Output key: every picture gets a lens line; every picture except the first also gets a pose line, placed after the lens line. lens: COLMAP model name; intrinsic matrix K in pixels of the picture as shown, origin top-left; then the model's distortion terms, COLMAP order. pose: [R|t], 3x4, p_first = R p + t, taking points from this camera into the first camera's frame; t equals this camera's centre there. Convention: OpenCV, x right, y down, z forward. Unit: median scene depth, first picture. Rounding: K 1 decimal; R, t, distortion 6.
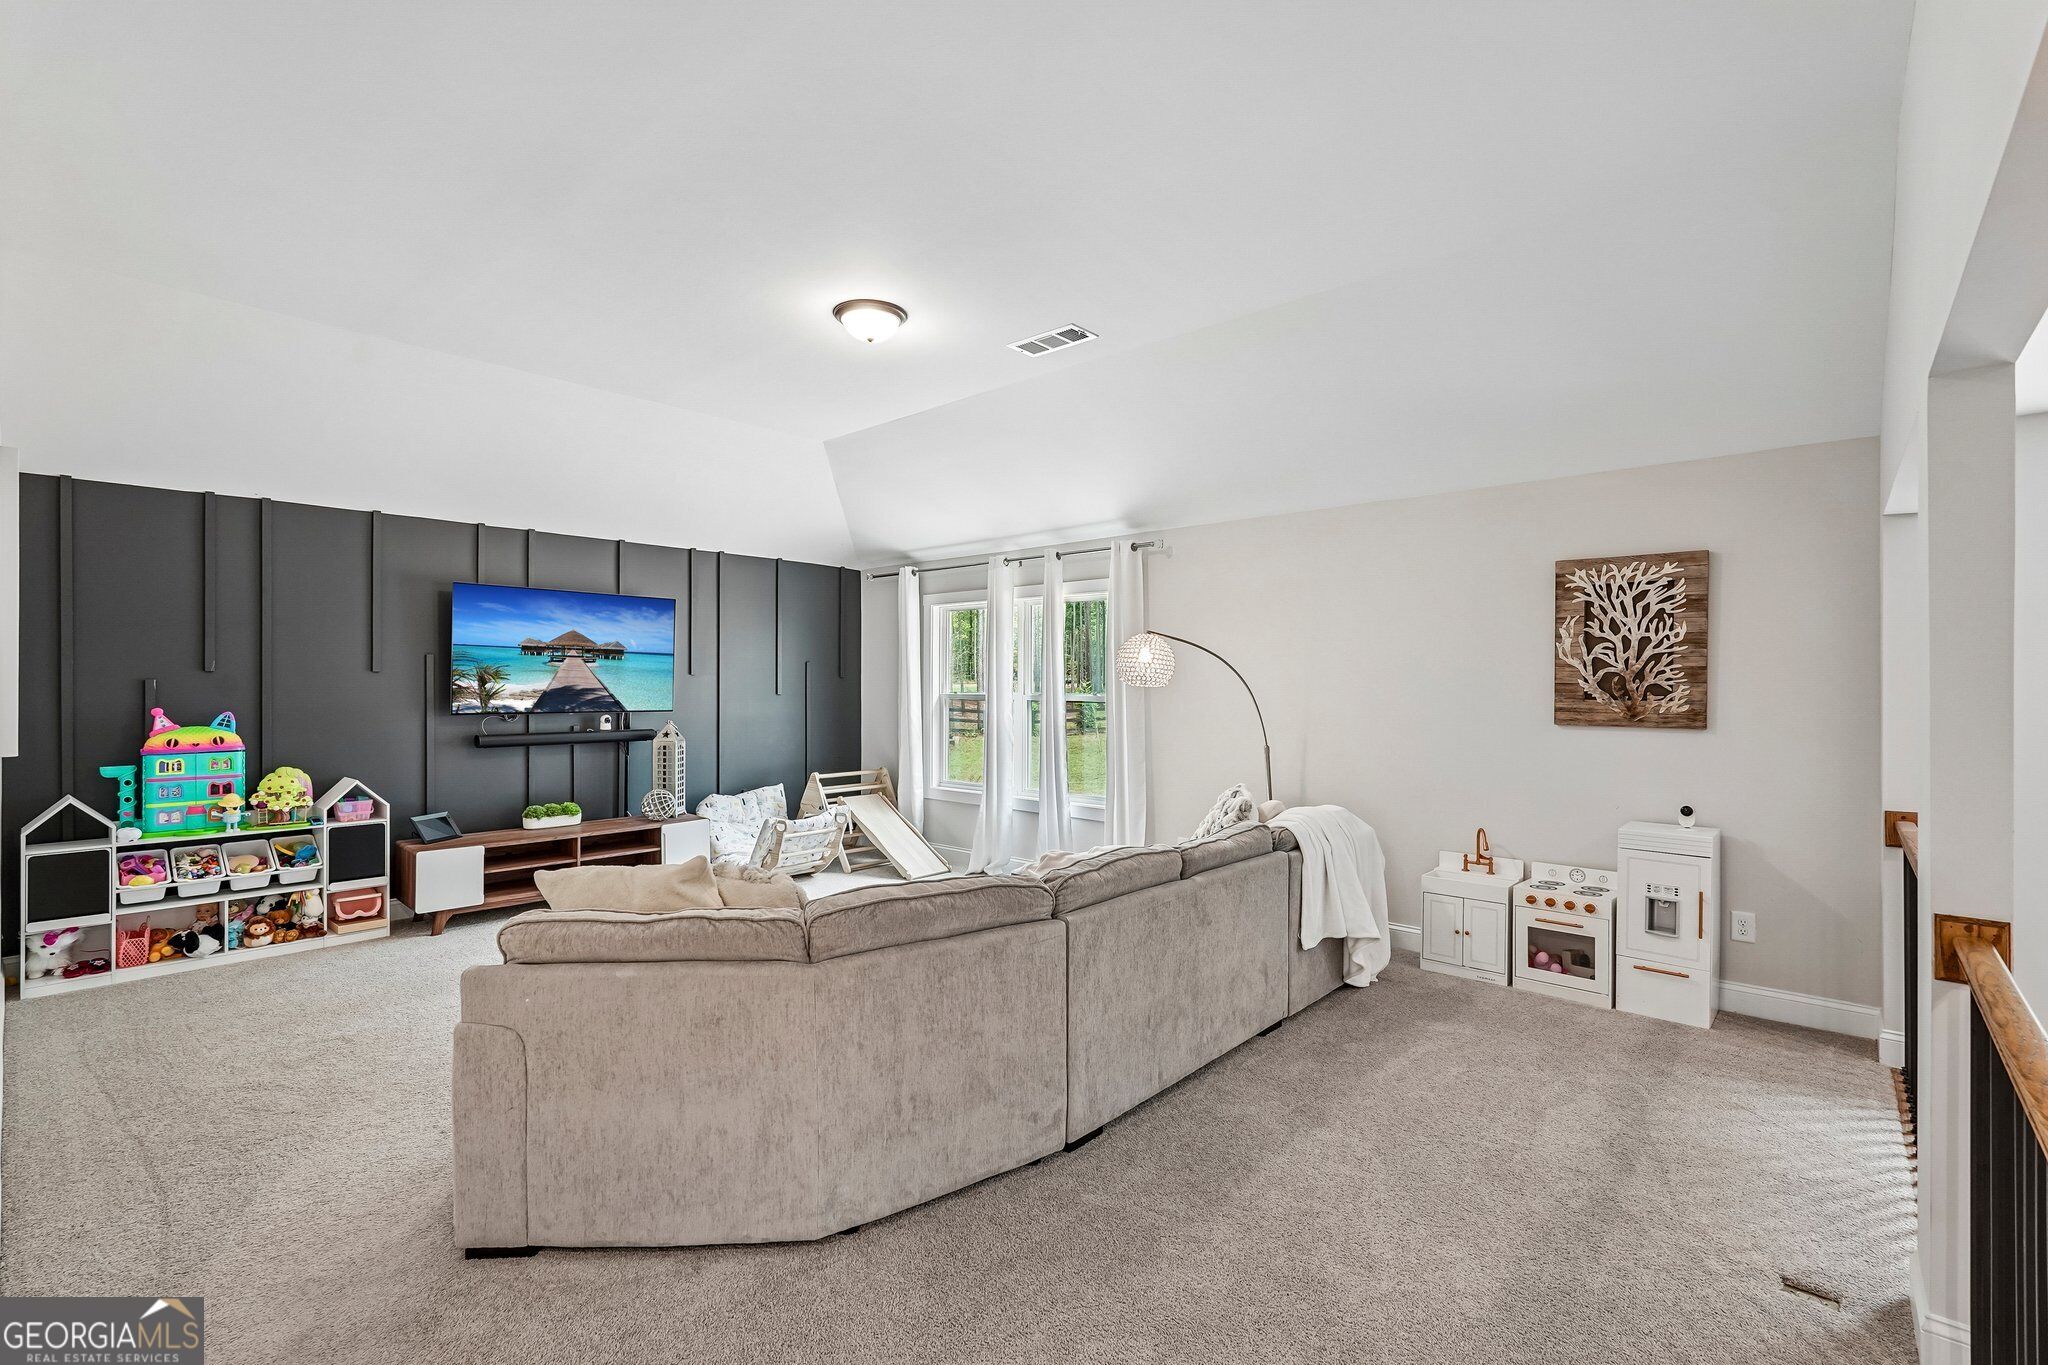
lens RADIAL K [[909.4, 0, 1026.4], [0, 909.4, 682.0], [0, 0, 1]] dist [-0.013783, 0.008223]
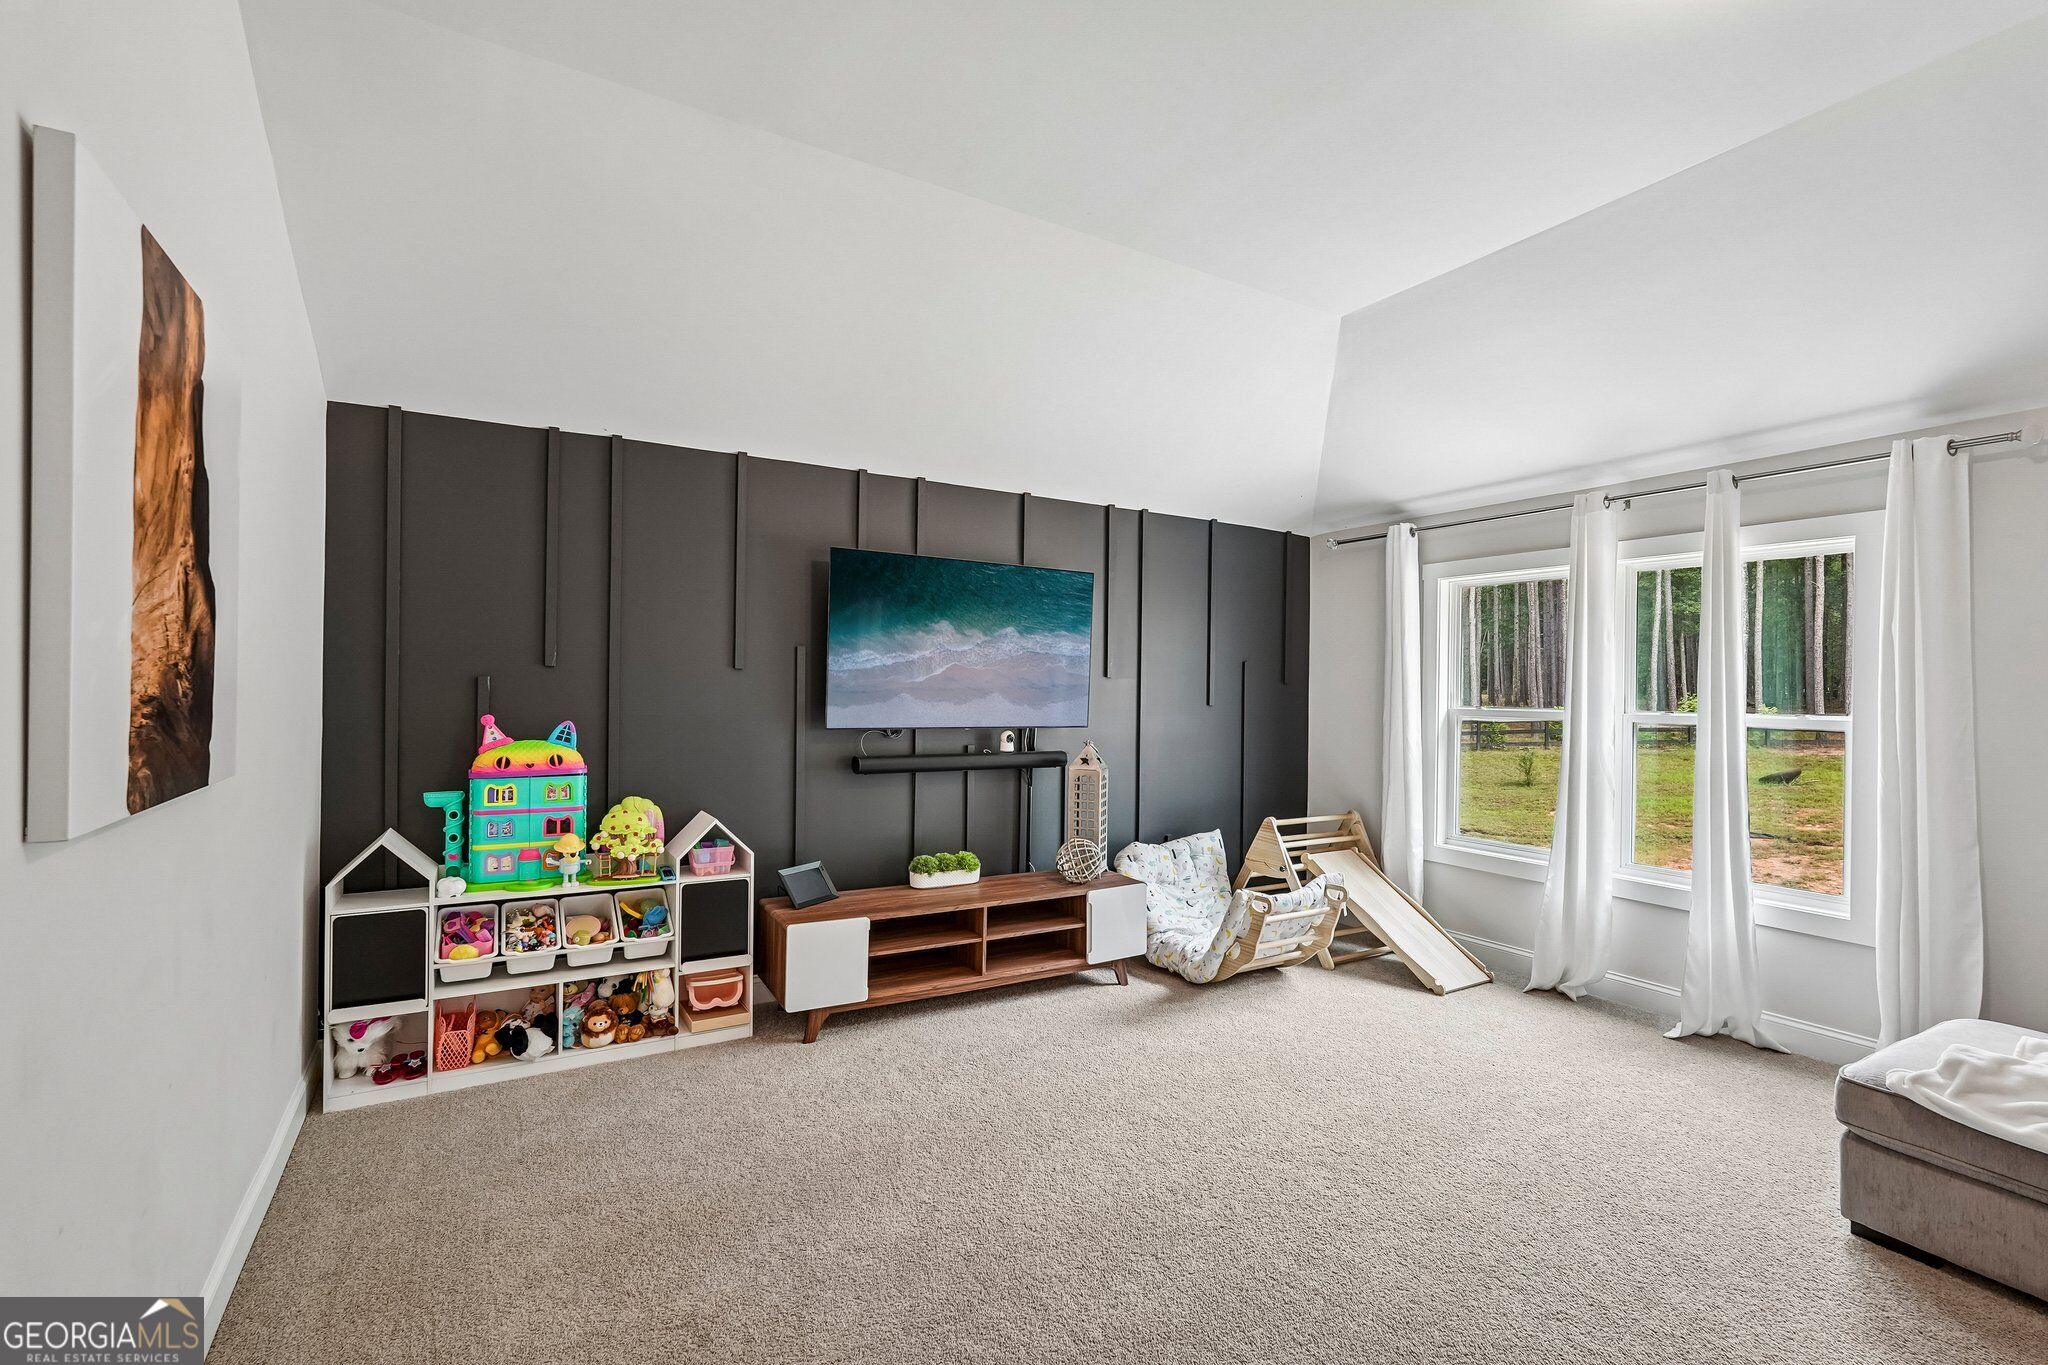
lens RADIAL K [[909.4, 0, 1032.5], [0, 909.4, 685.6], [0, 0, 1]] dist [-0.013783, 0.008223]
pose [[0.956913, 0.010421, -0.290188, -0.308709], [-0.011497, 0.999932, -0.002004, 0.001188], [0.290147, 0.005254, 0.956968, 0.405009]]
